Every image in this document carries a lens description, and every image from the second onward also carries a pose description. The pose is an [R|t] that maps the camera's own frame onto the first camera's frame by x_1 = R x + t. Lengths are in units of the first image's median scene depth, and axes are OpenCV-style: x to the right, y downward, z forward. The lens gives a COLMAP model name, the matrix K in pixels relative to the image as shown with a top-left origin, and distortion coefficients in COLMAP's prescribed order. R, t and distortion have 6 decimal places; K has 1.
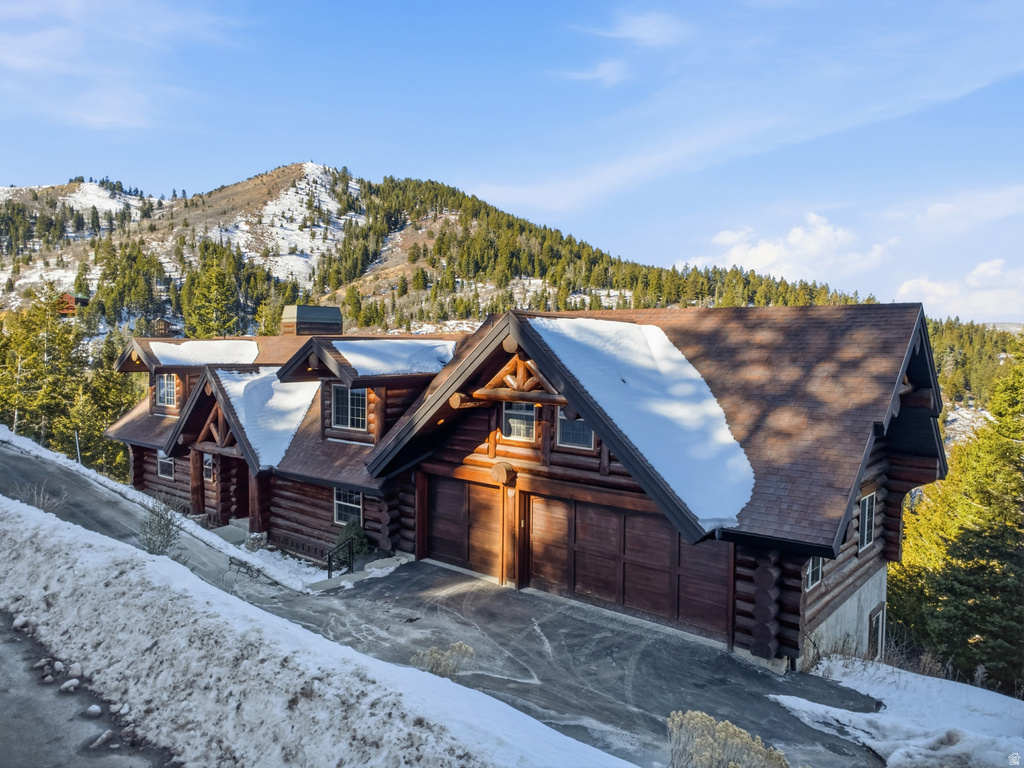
lens RADIAL K [[717.0, 0, 514.4], [0, 717.0, 386.0], [0, 0, 1]] dist [0.003667, 0.000957]
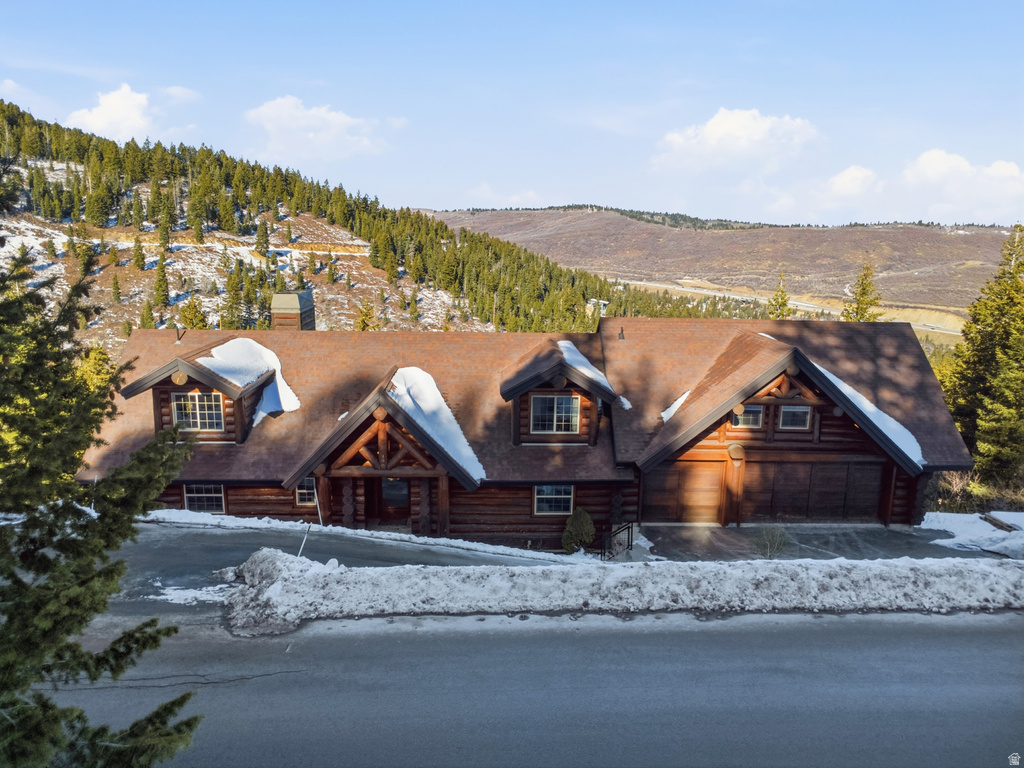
lens RADIAL K [[717.0, 0, 513.6], [0, 717.0, 380.4], [0, 0, 1]] dist [0.003667, 0.000957]
pose [[0.745514, -0.129383, 0.653811, -0.997698], [0.025593, 0.985810, 0.165900, -0.210935], [-0.665998, -0.106948, 0.738247, 0.201644]]
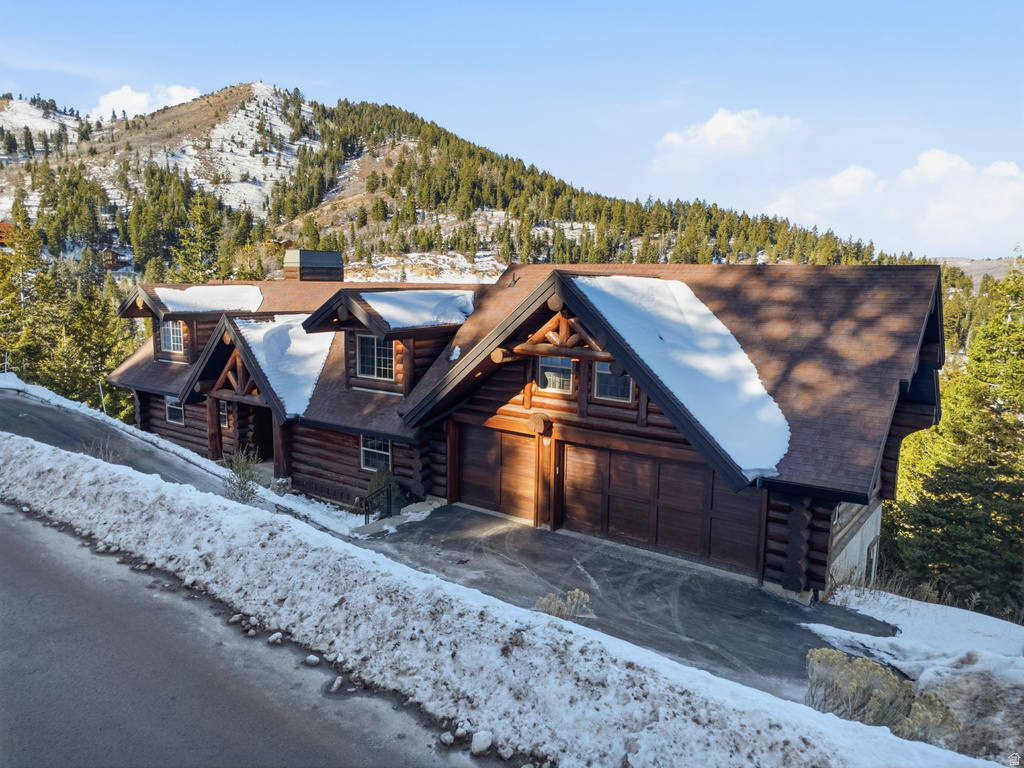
lens RADIAL K [[717.0, 0, 514.6], [0, 717.0, 384.4], [0, 0, 1]] dist [0.003667, 0.000957]
pose [[0.998439, -0.004069, 0.055713, -0.087335], [-0.001011, 0.995865, 0.090844, -0.024563], [-0.055852, -0.090759, 0.994305, -0.031928]]
